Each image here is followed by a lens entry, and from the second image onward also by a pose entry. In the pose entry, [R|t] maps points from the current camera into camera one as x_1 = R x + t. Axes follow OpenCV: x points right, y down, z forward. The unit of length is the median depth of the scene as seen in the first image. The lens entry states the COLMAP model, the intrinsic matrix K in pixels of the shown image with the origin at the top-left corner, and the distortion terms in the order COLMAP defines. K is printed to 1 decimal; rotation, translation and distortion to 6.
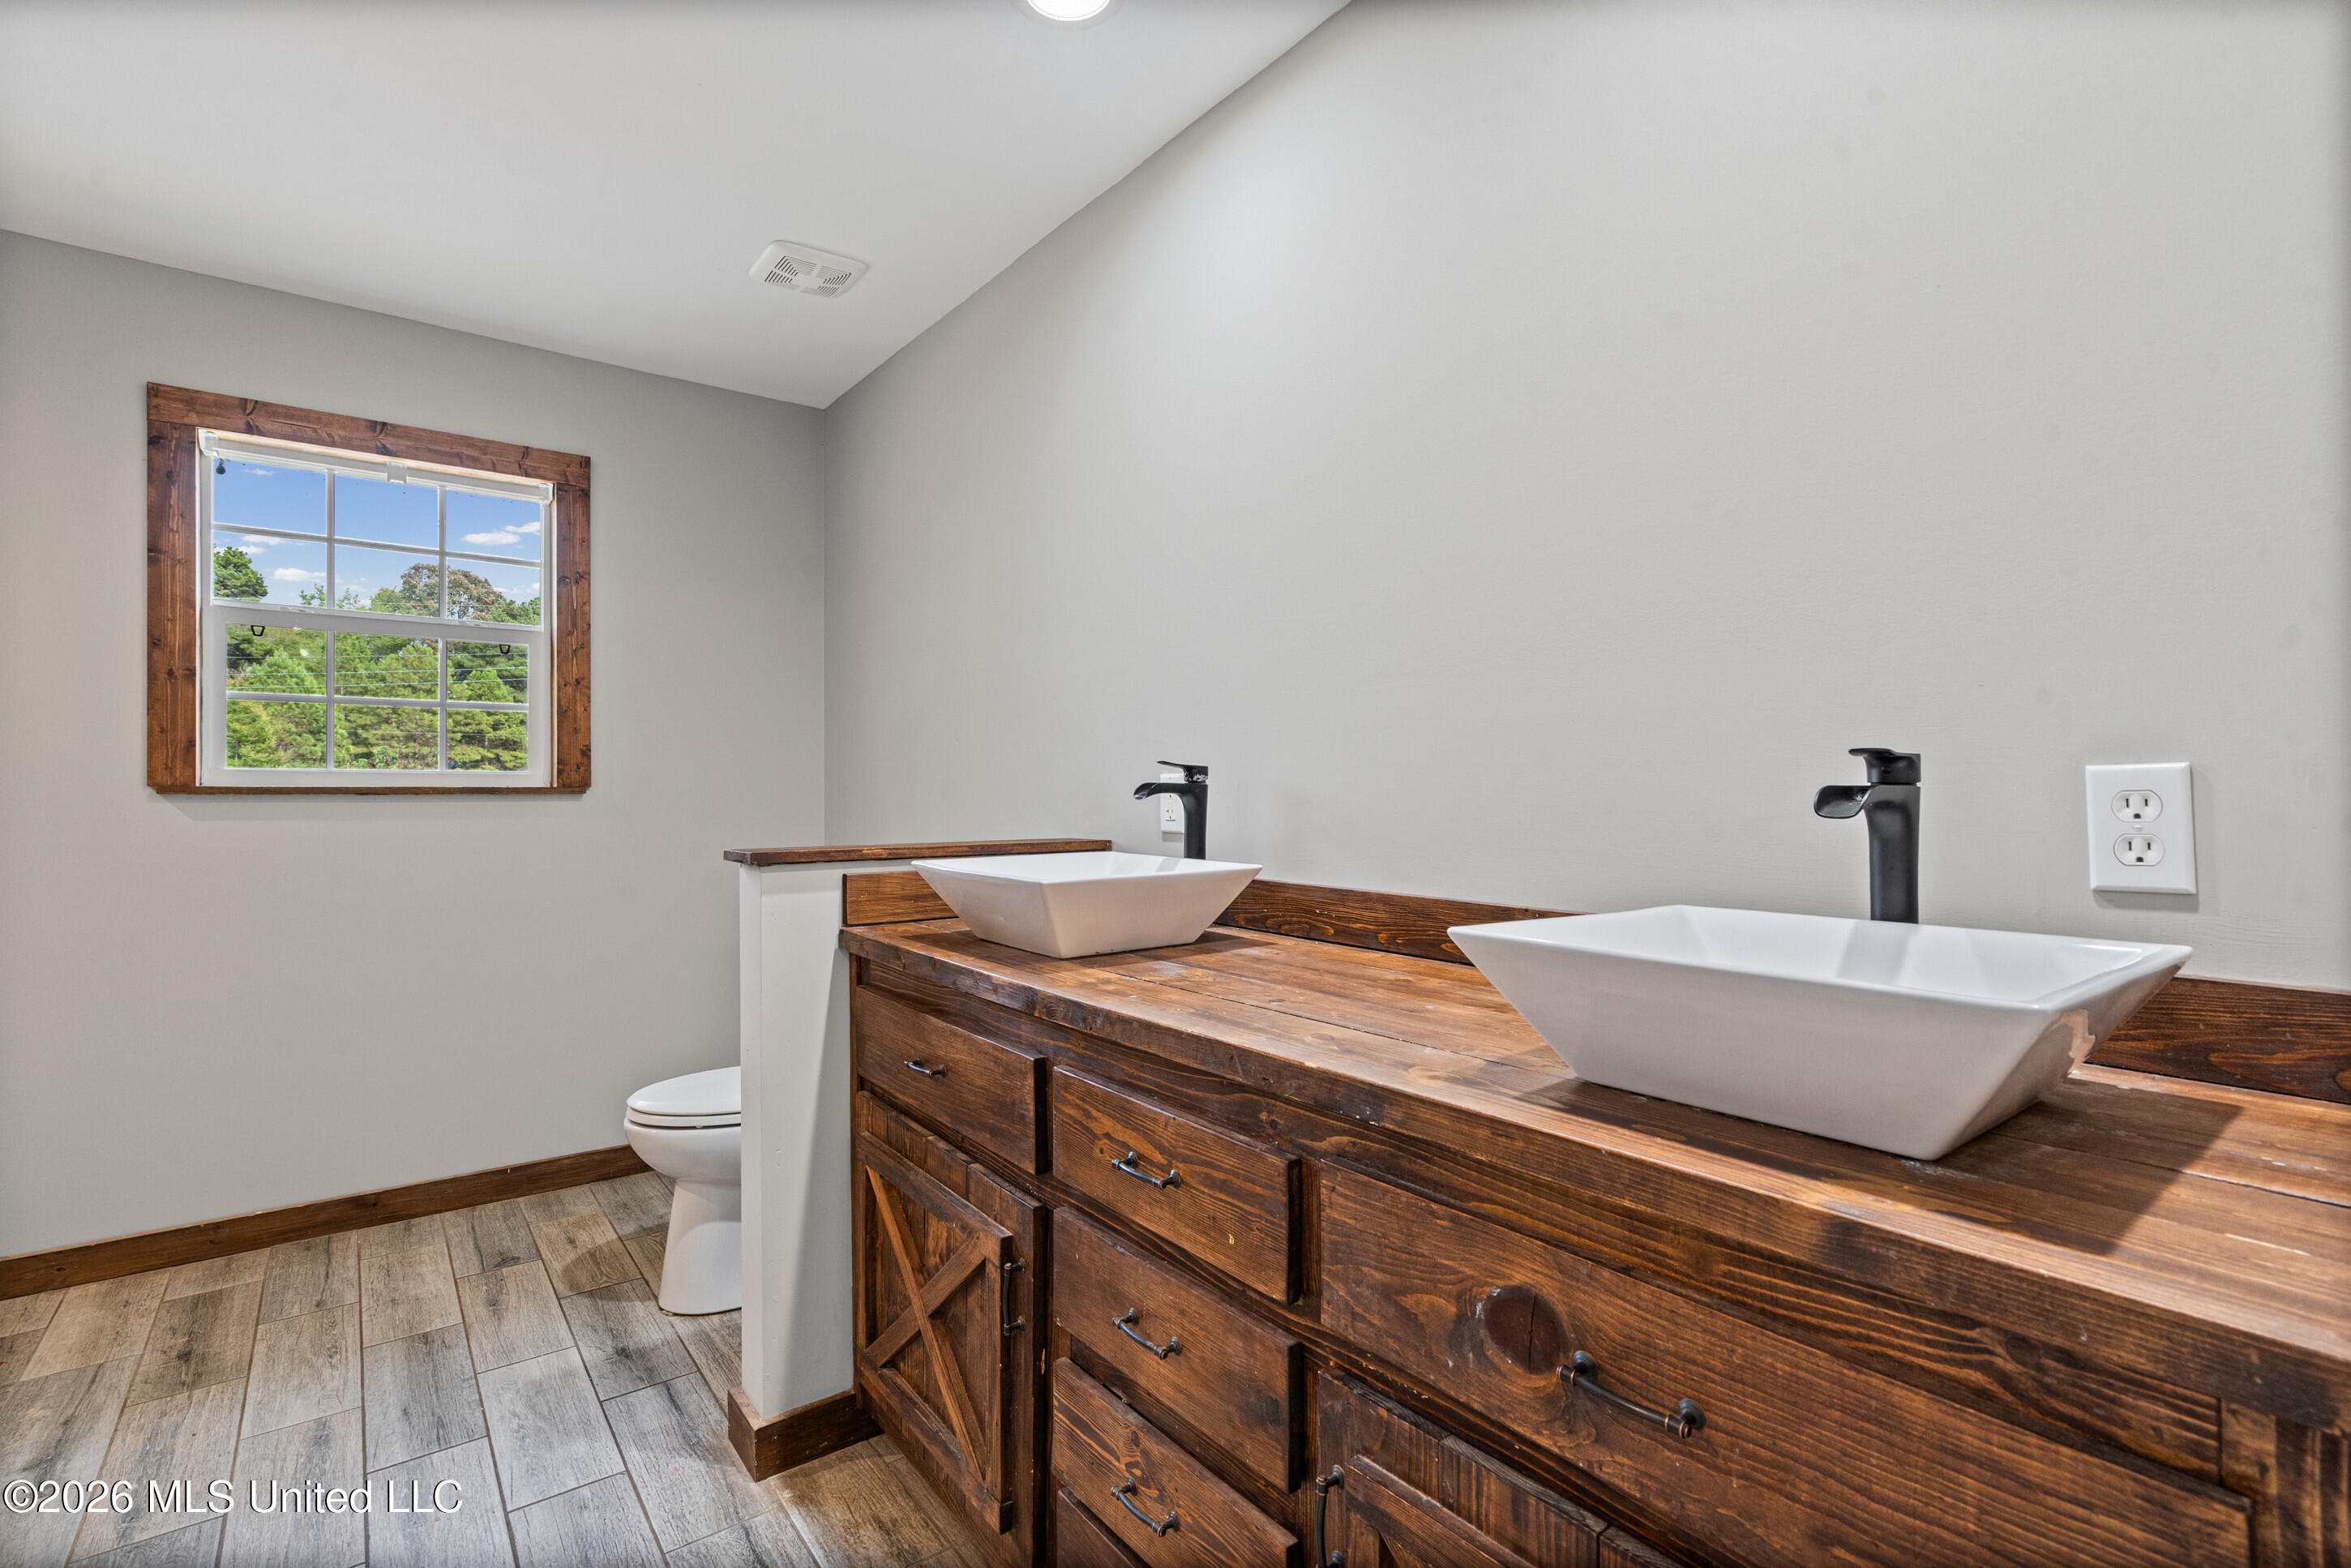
lens RADIAL K [[1071.8, 0, 1170.2], [0, 1071.8, 789.9], [0, 0, 1]] dist [-0.001971, 0.001440]
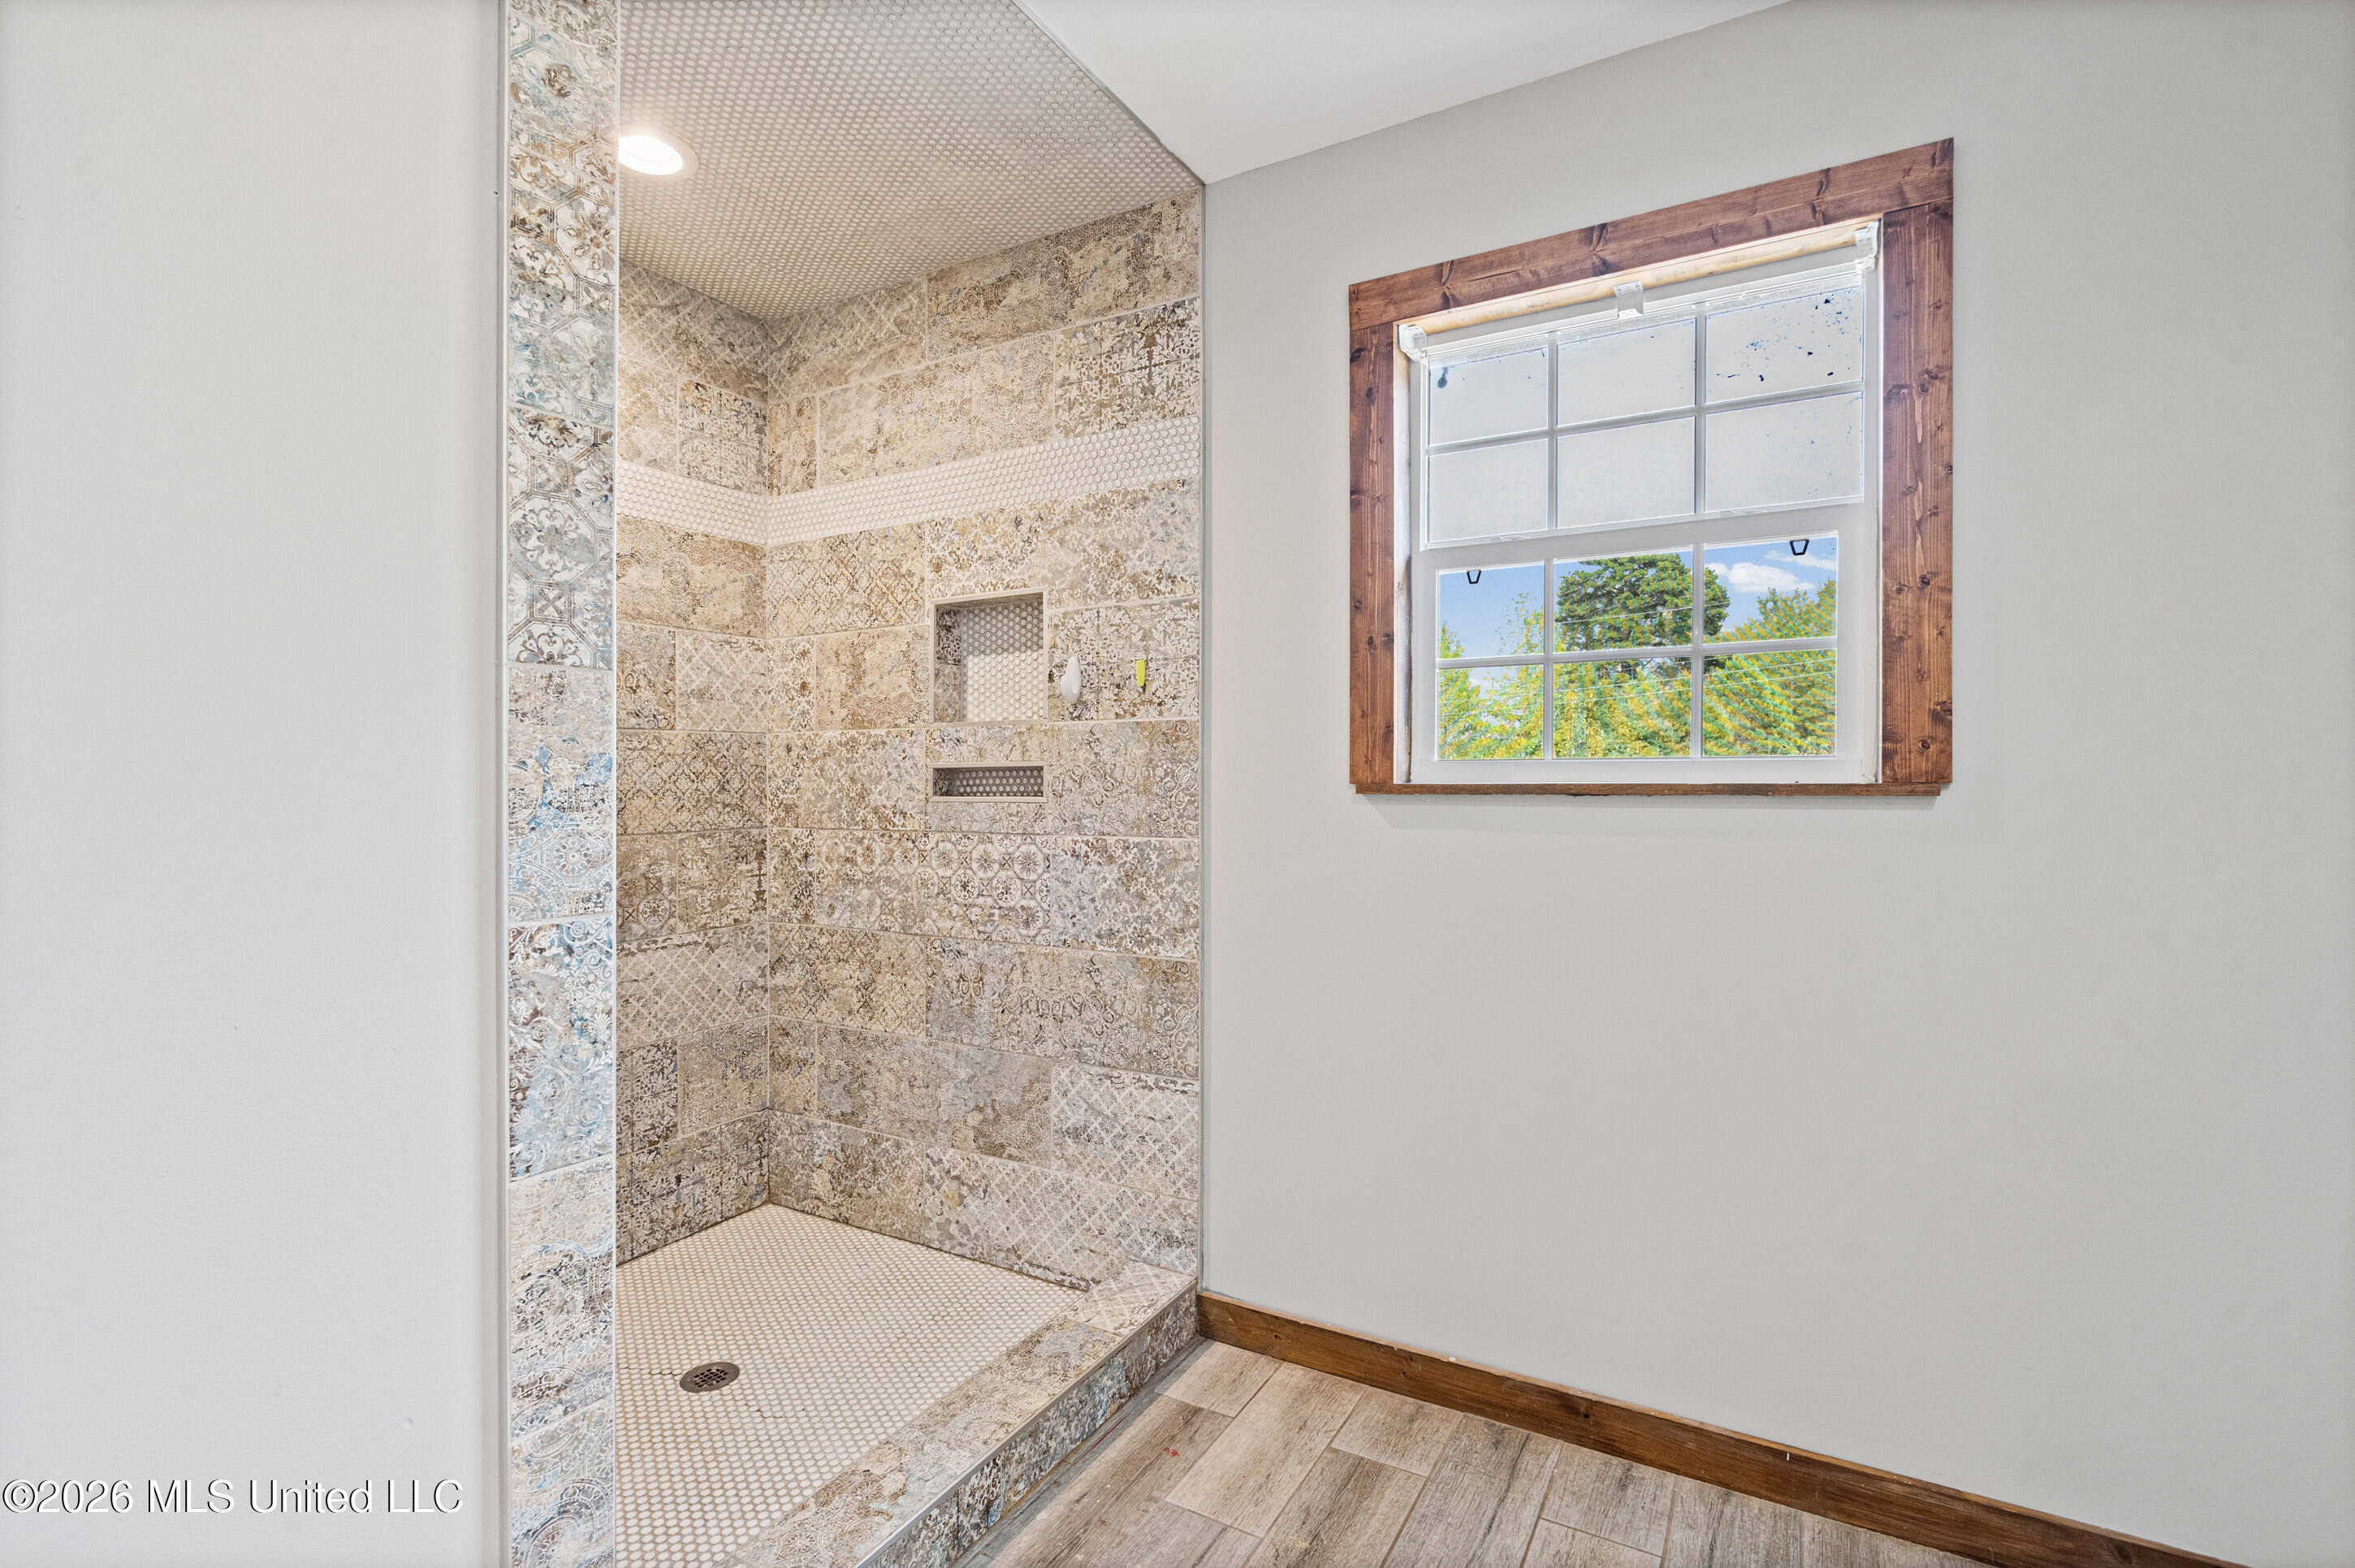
lens RADIAL K [[1073.6, 0, 1162.9], [0, 1073.6, 794.0], [0, 0, 1]] dist [-0.001971, 0.001440]
pose [[0.363470, 0.009284, -0.931560, -0.217536], [0.002895, 0.999934, 0.011095, -0.004584], [0.931601, -0.006730, 0.363419, 0.503650]]
